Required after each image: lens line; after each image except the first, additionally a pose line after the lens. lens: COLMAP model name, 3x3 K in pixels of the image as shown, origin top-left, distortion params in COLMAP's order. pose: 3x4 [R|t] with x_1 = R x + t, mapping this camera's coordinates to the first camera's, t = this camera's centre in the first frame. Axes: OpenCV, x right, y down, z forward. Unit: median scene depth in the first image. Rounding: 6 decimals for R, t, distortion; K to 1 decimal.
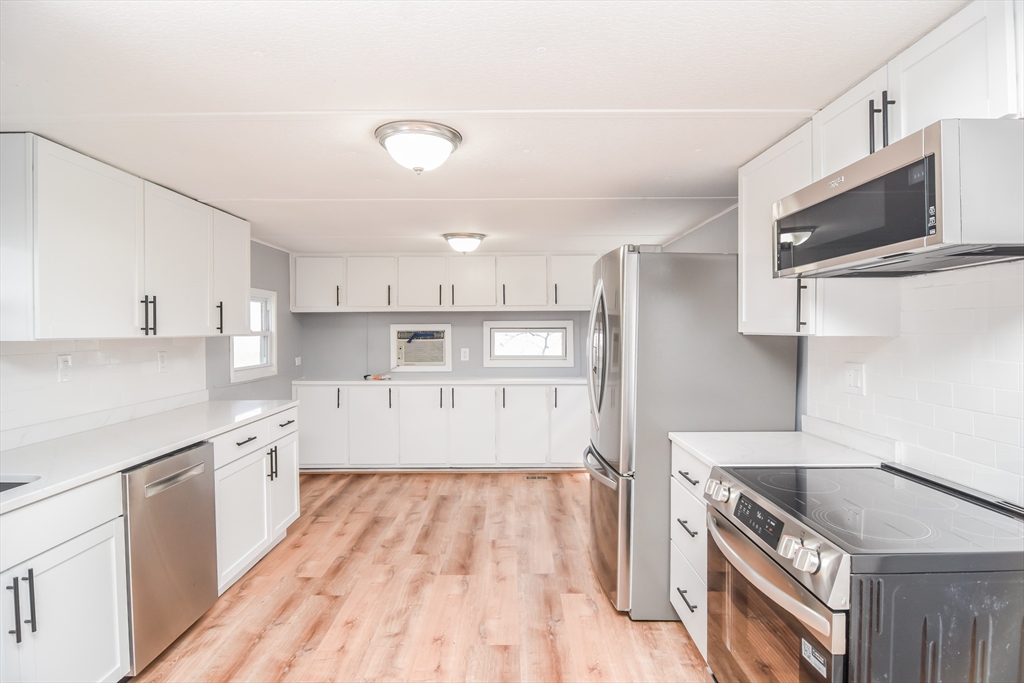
lens RADIAL K [[548.1, 0, 516.0], [0, 548.1, 339.9], [0, 0, 1]] dist [-0.009662, -0.009535]
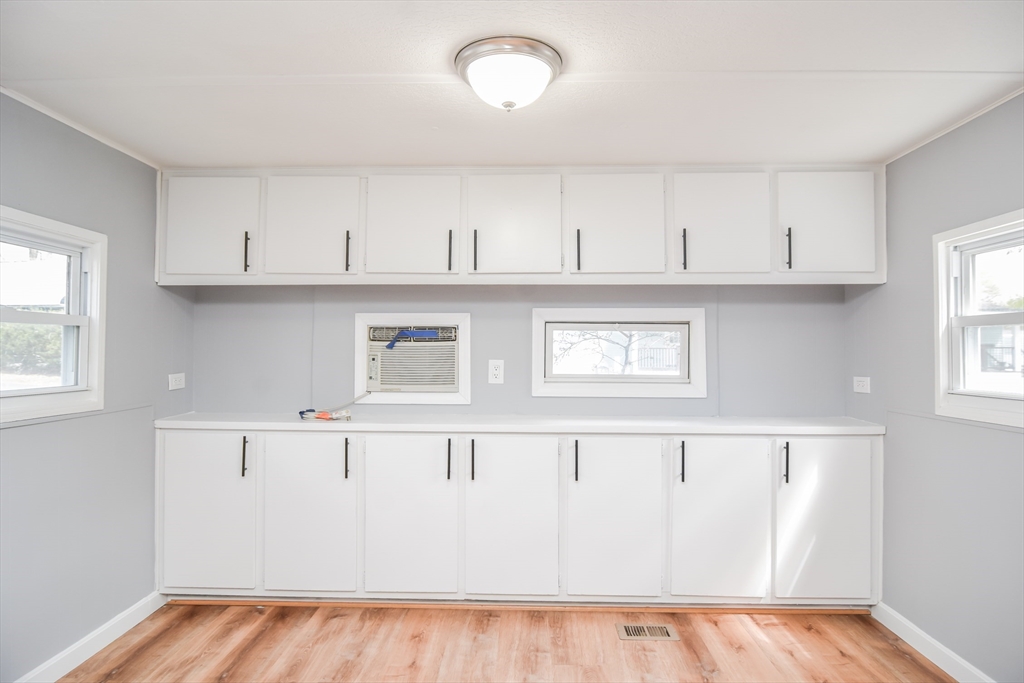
lens RADIAL K [[548.1, 0, 507.6], [0, 548.1, 339.7], [0, 0, 1]] dist [-0.009662, -0.009535]
pose [[0.998955, 0.005955, -0.045307, -0.064853], [-0.007949, 0.999002, -0.043956, 0.020834], [0.045000, 0.044270, 0.998006, 0.525942]]
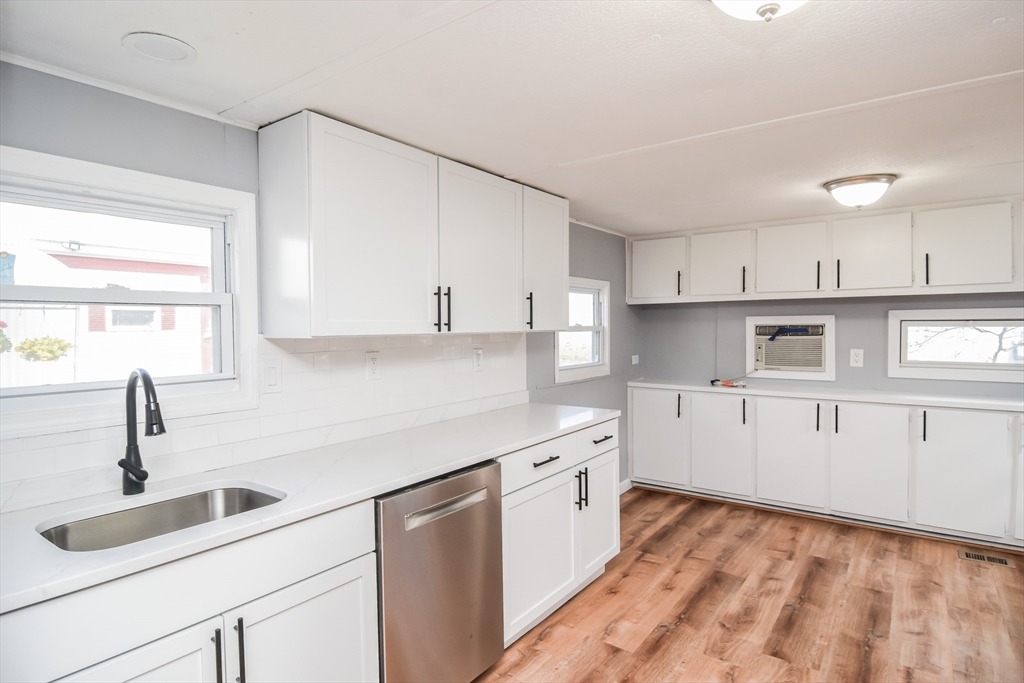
lens RADIAL K [[548.1, 0, 509.4], [0, 548.1, 338.1], [0, 0, 1]] dist [-0.009662, -0.009535]
pose [[0.794277, 0.010525, -0.607464, -0.024389], [-0.005806, 0.999936, 0.009733, -0.003767], [0.607527, -0.004204, 0.794288, 0.185420]]
